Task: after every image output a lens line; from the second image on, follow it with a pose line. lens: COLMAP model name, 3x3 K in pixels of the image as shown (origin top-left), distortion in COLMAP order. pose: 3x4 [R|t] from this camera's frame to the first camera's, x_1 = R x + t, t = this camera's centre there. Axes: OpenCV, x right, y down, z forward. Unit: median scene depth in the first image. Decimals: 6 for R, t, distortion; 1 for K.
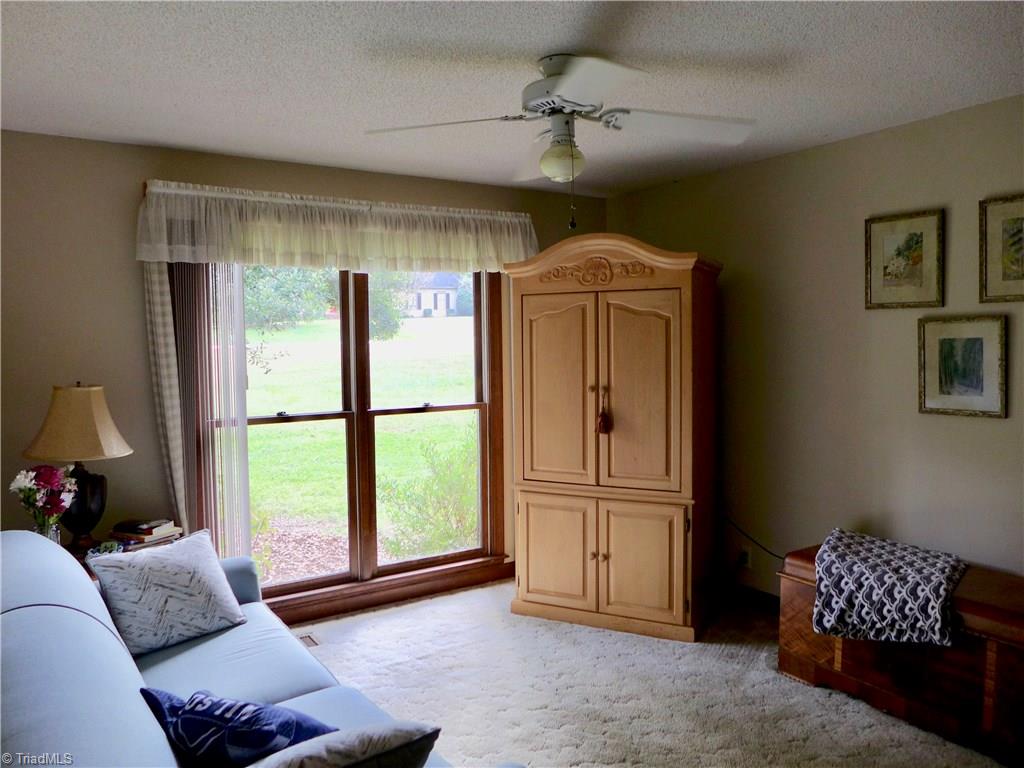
lens RADIAL K [[743.3, 0, 510.8], [0, 743.3, 375.1], [0, 0, 1]] dist [-0.042683, 0.009323]
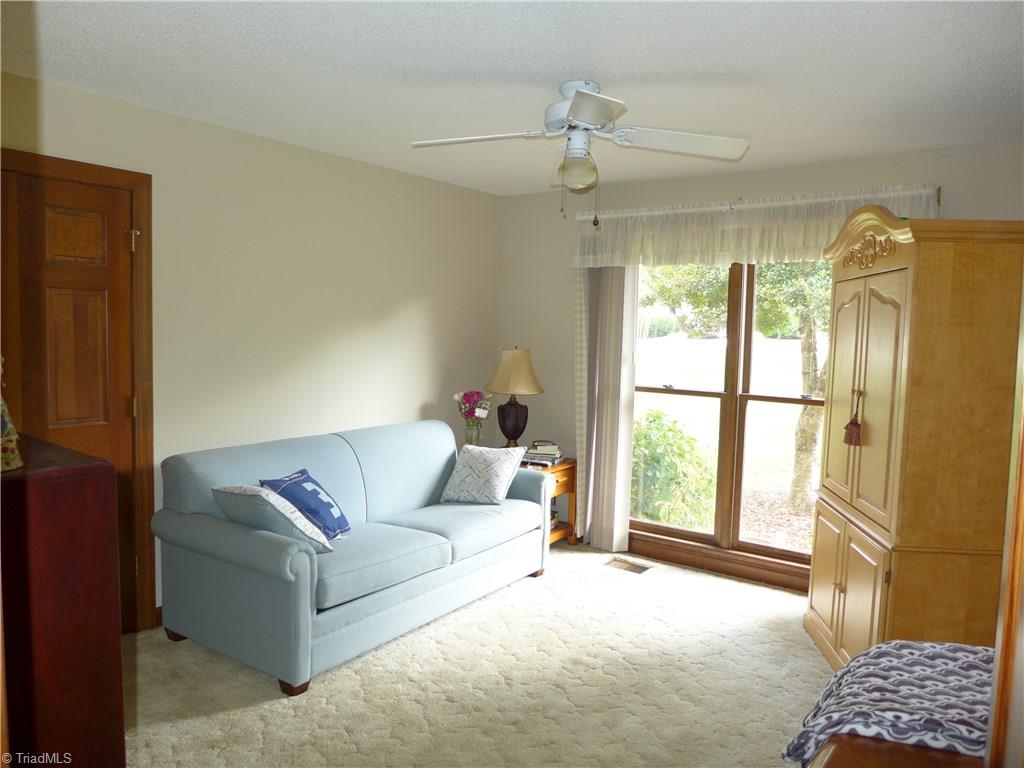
lens RADIAL K [[743.3, 0, 511.0], [0, 743.3, 388.3], [0, 0, 1]] dist [-0.042683, 0.009323]
pose [[0.338290, 0.099917, -0.935723, 0.751334], [-0.081206, 0.993738, 0.076754, -0.018156], [0.937532, 0.050021, 0.344285, 0.338859]]
